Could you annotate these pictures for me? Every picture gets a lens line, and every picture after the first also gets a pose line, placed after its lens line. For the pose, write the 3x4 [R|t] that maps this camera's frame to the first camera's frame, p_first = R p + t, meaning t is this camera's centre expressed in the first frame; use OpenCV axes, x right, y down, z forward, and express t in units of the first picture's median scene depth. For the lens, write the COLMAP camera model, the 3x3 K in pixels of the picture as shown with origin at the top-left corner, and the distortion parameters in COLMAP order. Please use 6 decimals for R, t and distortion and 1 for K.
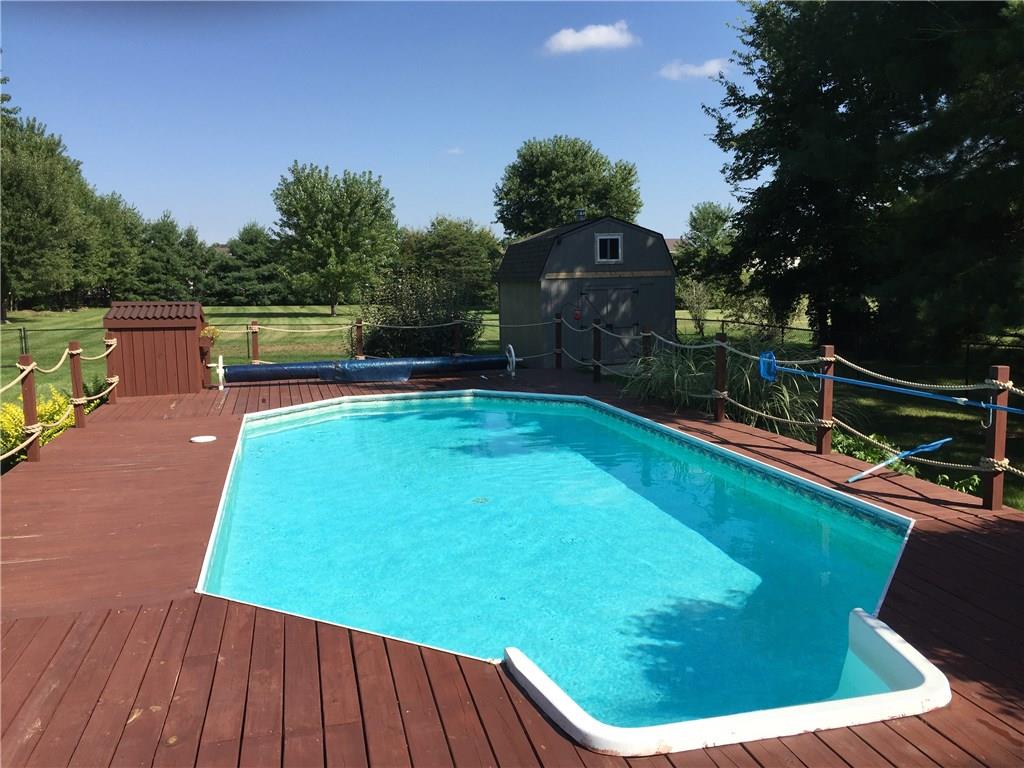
lens RADIAL K [[875.1, 0, 512.0], [0, 875.1, 384.0], [0, 0, 1]] dist [0.059600, -0.084858]
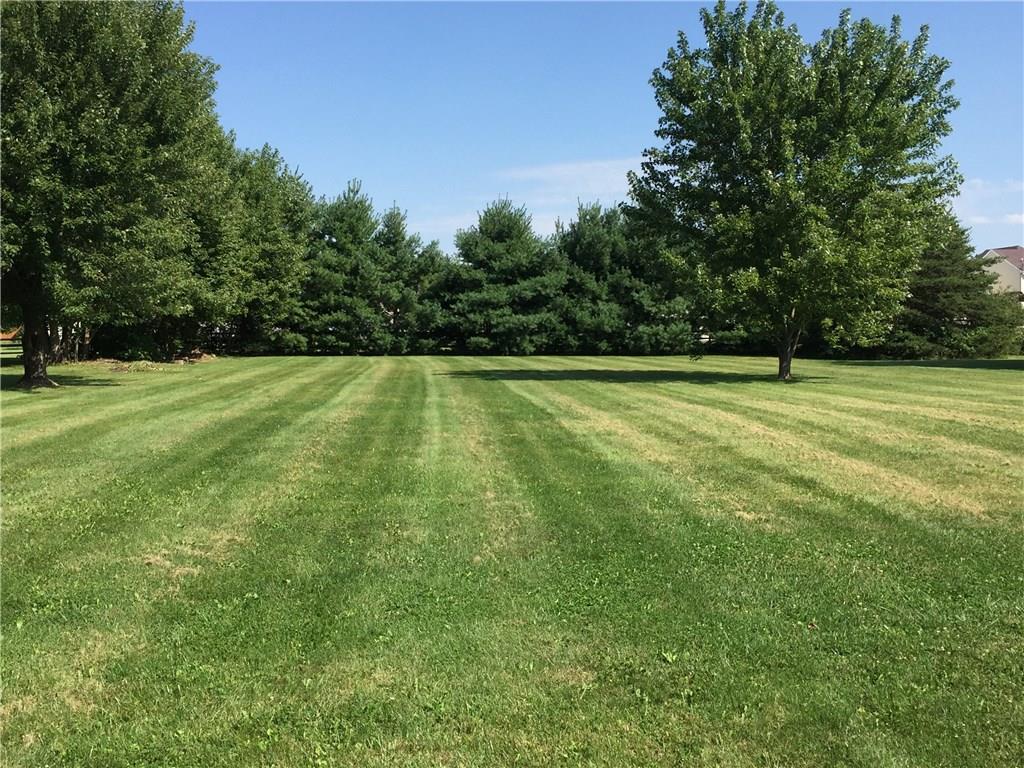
lens RADIAL K [[1205.6, 0, 512.0], [0, 1205.6, 384.0], [0, 0, 1]] dist [0.012580, 0.011053]
pose [[0.981557, 0.013642, -0.190681, -0.155898], [-0.026993, 0.997347, -0.067597, -0.024045], [0.189253, 0.071497, 0.979322, 0.305663]]
